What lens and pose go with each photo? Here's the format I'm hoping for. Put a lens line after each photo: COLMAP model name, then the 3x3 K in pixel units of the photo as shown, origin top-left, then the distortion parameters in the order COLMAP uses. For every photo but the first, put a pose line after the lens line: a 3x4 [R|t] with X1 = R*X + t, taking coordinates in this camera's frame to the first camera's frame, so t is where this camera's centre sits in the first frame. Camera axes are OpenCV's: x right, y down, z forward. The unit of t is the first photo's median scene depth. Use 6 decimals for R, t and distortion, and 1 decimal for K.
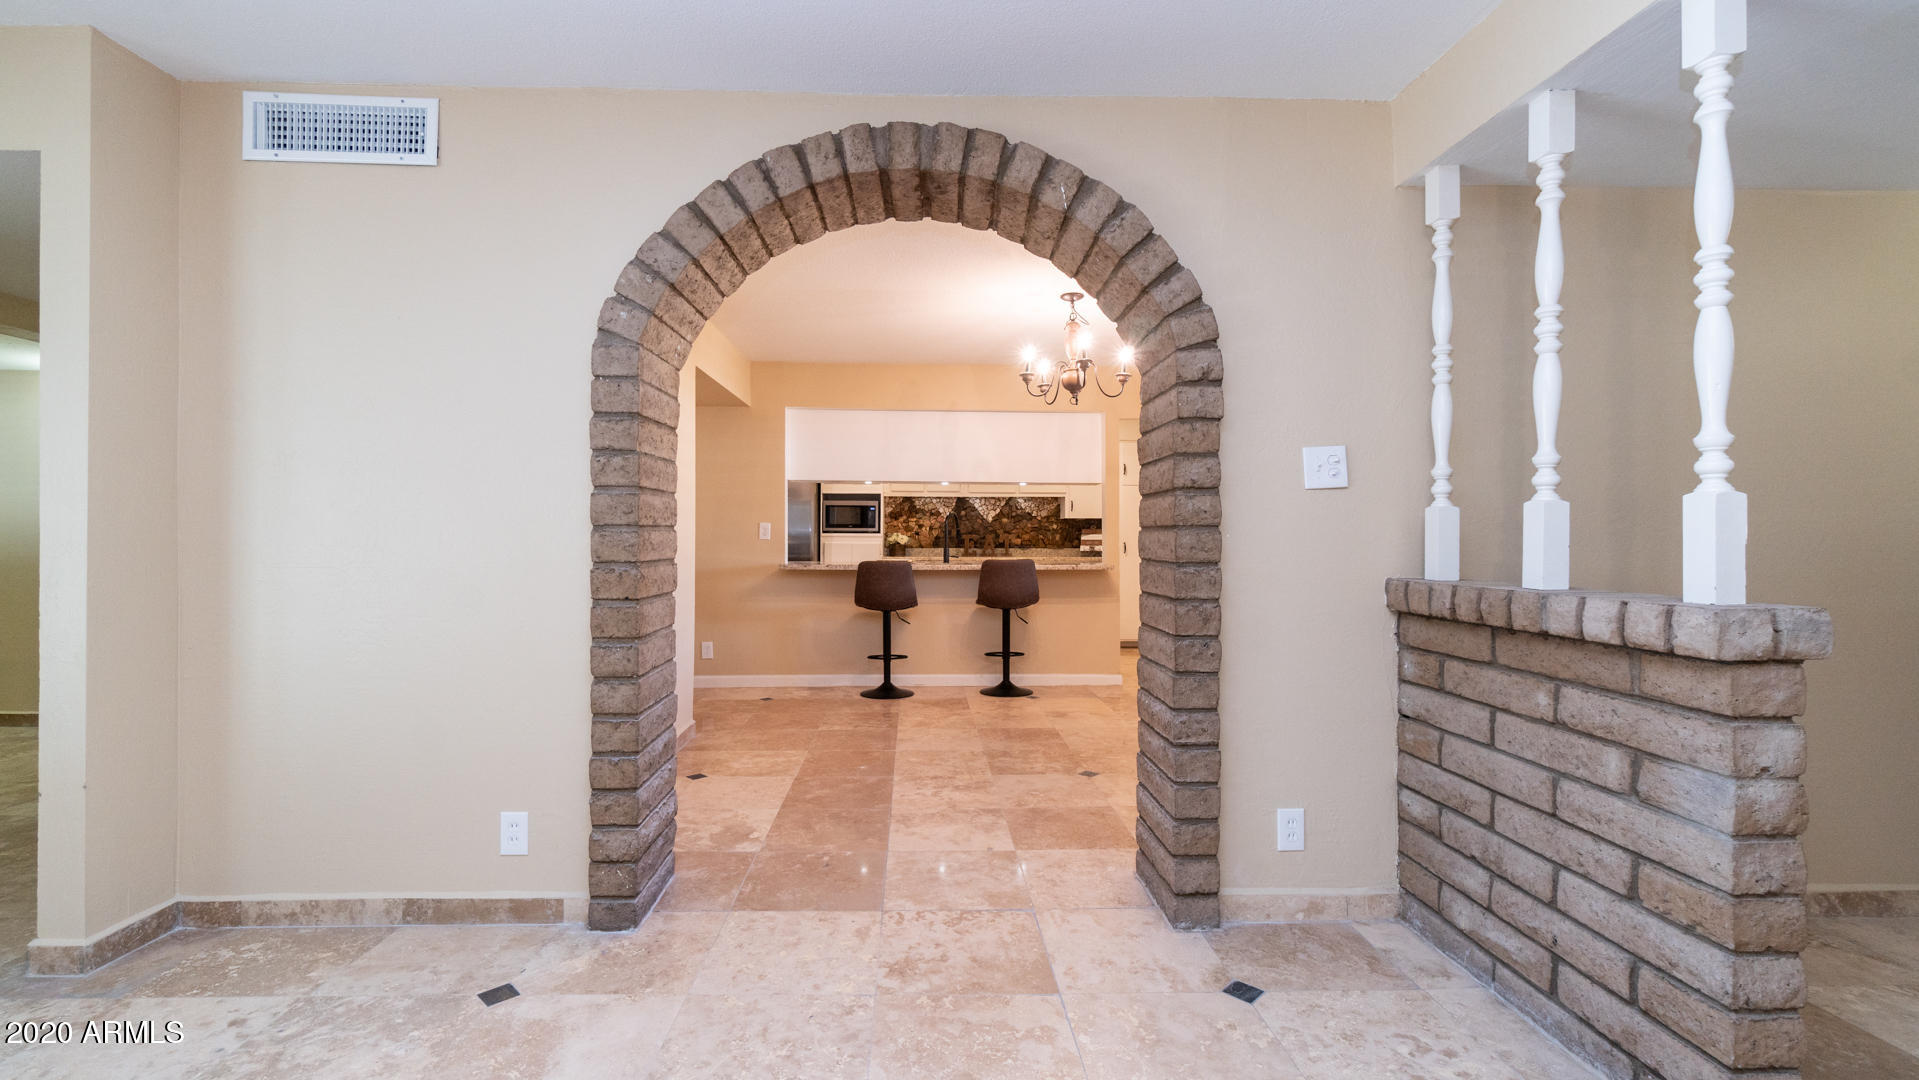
lens RADIAL K [[844.8, 0, 898.0], [0, 844.8, 532.7], [0, 0, 1]] dist [-0.010891, 0.000186]
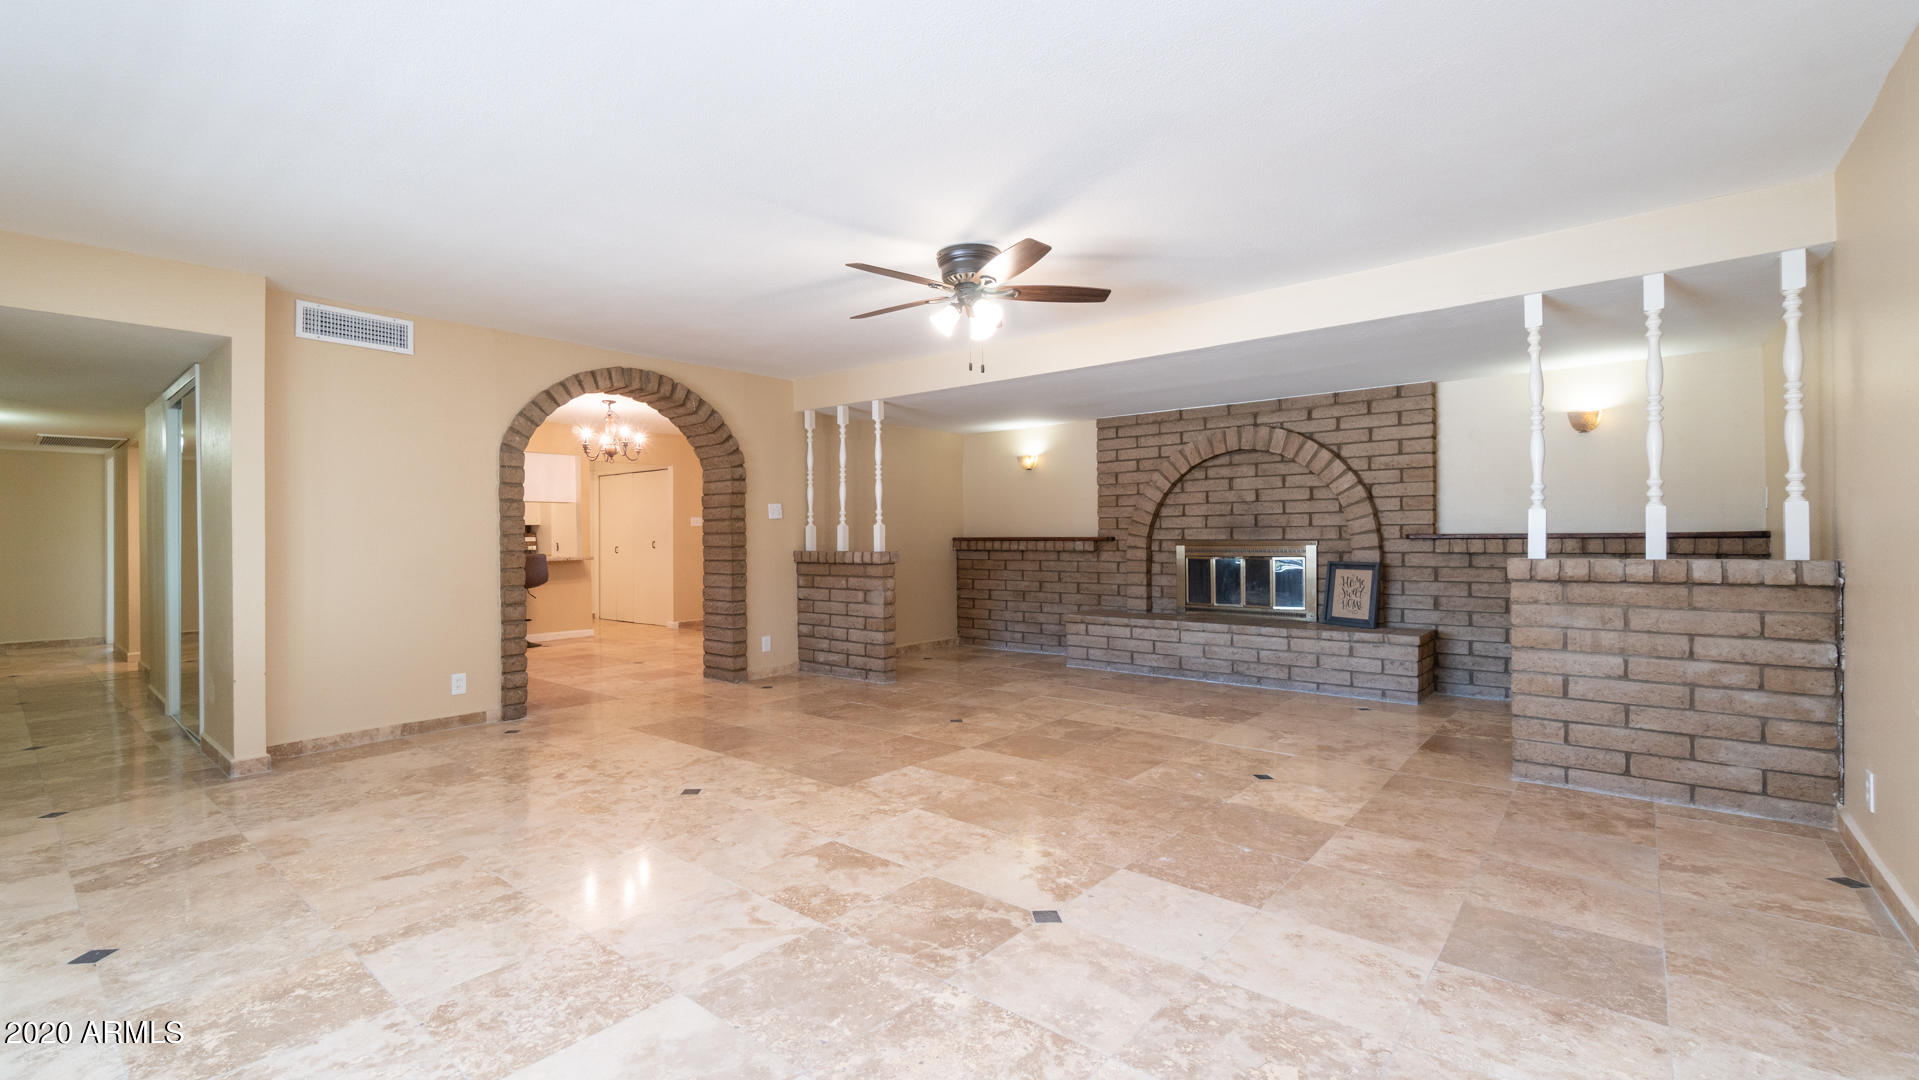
lens RADIAL K [[844.8, 0, 1018.1], [0, 844.8, 551.4], [0, 0, 1]] dist [-0.010891, 0.000186]
pose [[0.590096, -0.023449, 0.806992, -1.322321], [0.006798, 0.999687, 0.024077, -0.007812], [-0.807304, -0.008721, 0.590071, -1.340918]]
